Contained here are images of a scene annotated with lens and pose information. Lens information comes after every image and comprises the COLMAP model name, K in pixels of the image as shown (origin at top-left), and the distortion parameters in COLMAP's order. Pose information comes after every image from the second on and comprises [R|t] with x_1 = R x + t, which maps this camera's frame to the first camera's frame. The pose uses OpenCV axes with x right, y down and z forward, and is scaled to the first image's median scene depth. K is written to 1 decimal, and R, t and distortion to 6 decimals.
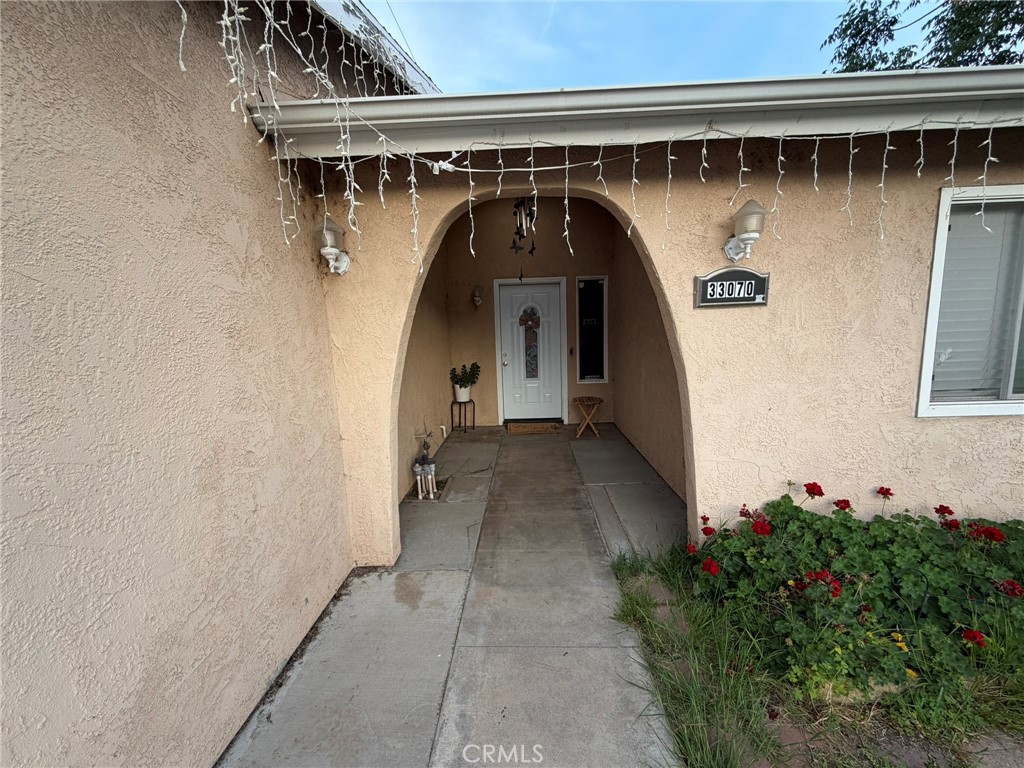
lens RADIAL K [[407.4, 0, 508.5], [0, 407.4, 379.9], [0, 0, 1]] dist [-0.000456, -0.000001]
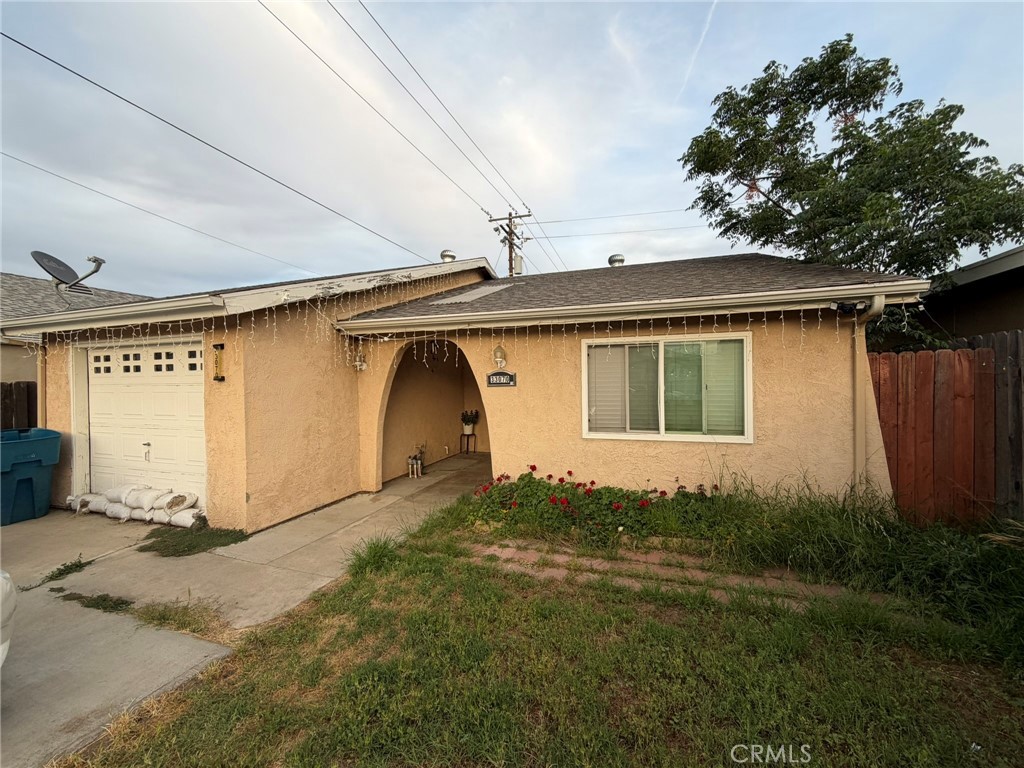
lens RADIAL K [[407.4, 0, 510.2], [0, 407.4, 379.4], [0, 0, 1]] dist [-0.000456, -0.000001]
pose [[0.959720, 0.019764, -0.280263, 1.239038], [-0.056112, 0.990910, -0.122268, 0.067518], [0.275299, 0.133069, 0.952105, -1.235720]]
